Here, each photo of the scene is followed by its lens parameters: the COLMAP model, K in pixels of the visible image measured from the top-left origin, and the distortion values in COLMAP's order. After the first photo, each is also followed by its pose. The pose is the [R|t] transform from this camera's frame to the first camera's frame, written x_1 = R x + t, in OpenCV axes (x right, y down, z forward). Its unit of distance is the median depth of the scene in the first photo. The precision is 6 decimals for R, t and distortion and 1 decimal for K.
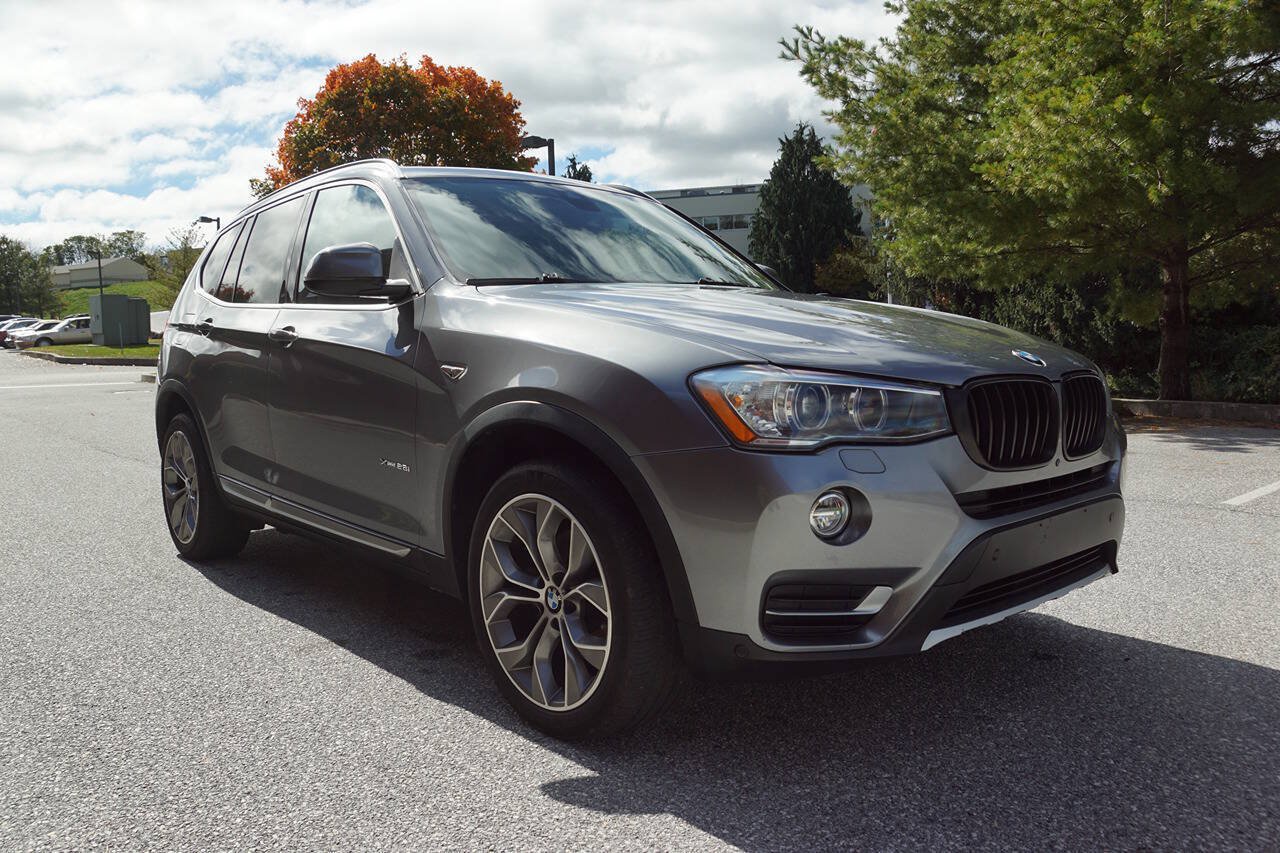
lens RADIAL K [[1013.3, 0, 621.1], [0, 1013.3, 436.7], [0, 0, 1]] dist [-0.188461, 0.136478]
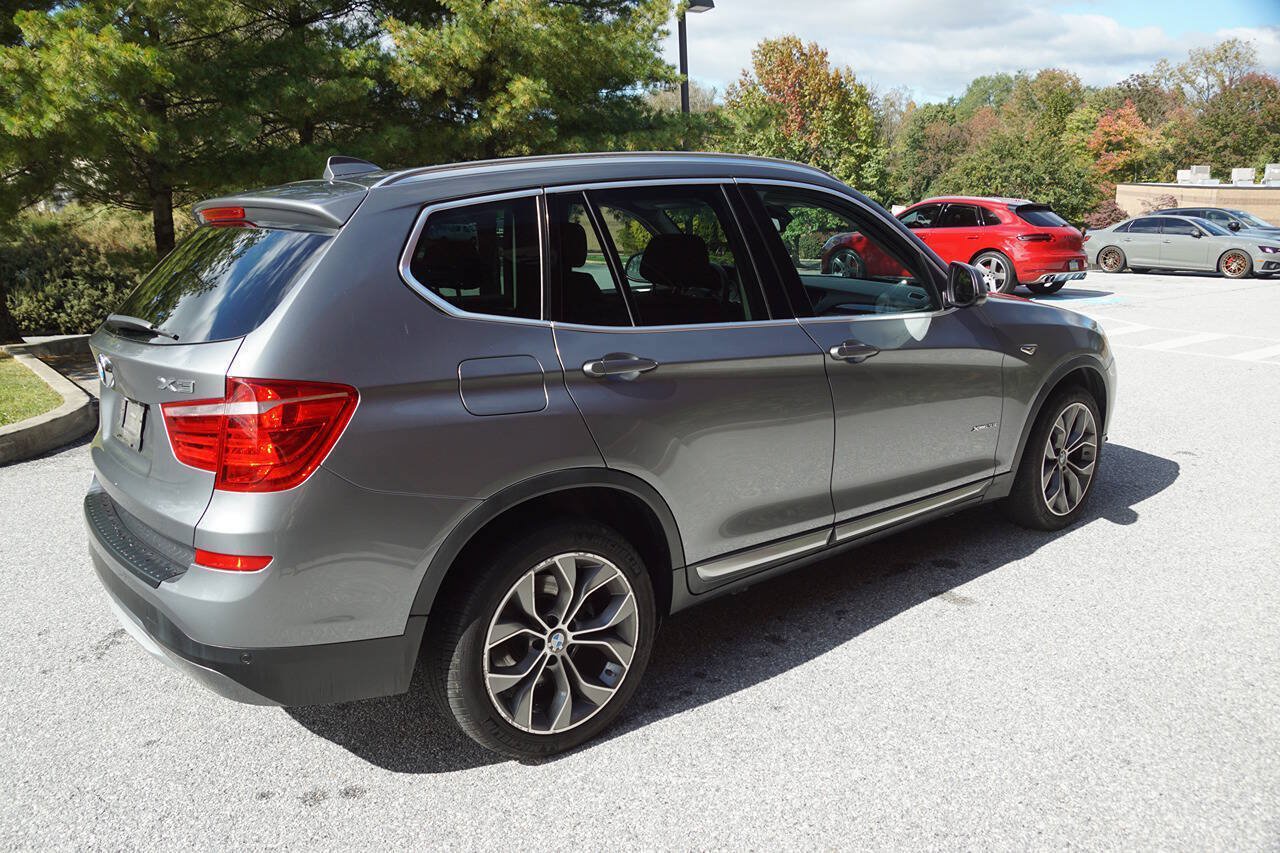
lens RADIAL K [[1013.3, 0, 621.1], [0, 1013.3, 436.7], [0, 0, 1]] dist [-0.188461, 0.136478]
pose [[0.040934, -0.214936, 0.975770, -1.803959], [0.120778, 0.970492, 0.208707, -0.346890], [-0.991835, 0.109309, 0.065686, 1.610640]]
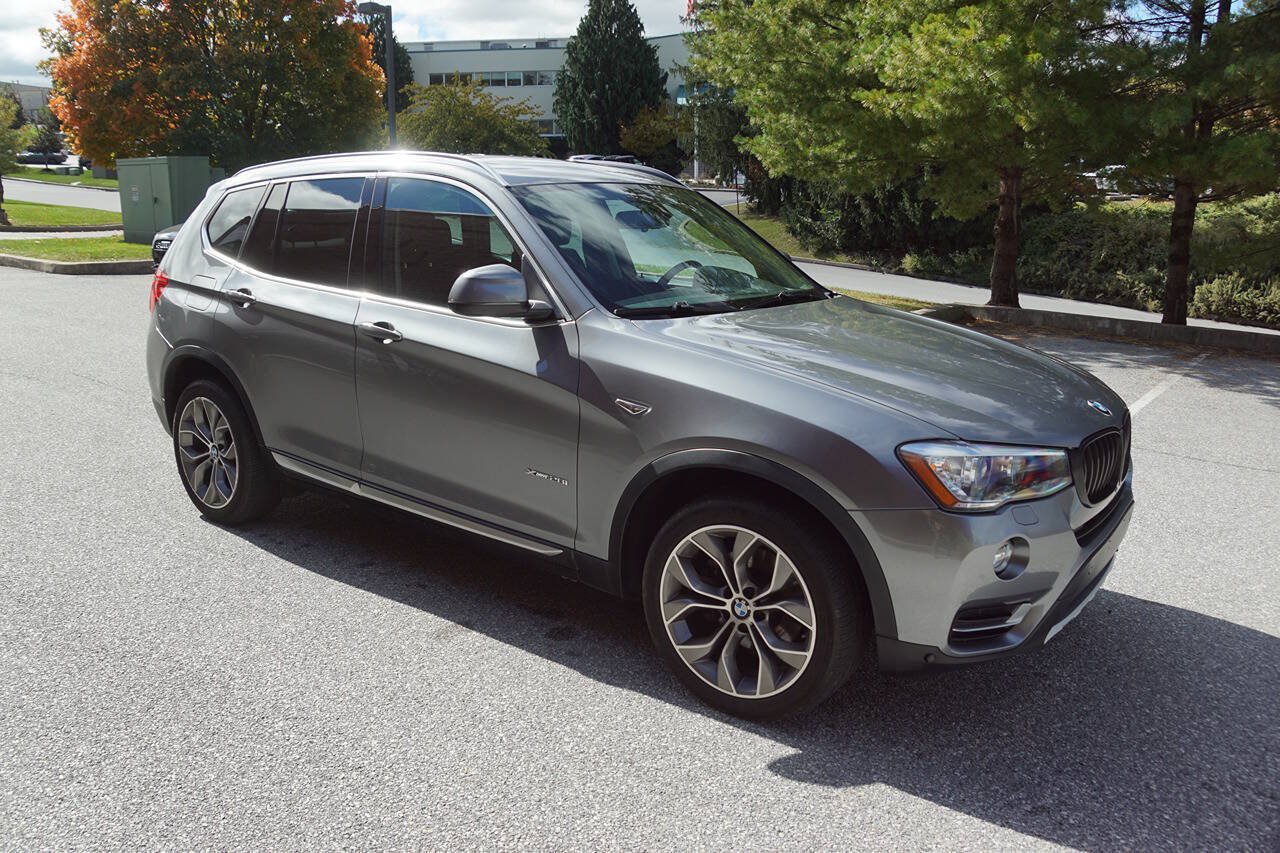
lens RADIAL K [[1013.3, 0, 621.1], [0, 1013.3, 436.7], [0, 0, 1]] dist [-0.188461, 0.136478]
pose [[0.979073, -0.017480, 0.202759, -0.425291], [-0.011541, 0.989932, 0.141073, -0.199930], [-0.203184, -0.140460, 0.969013, -0.106395]]
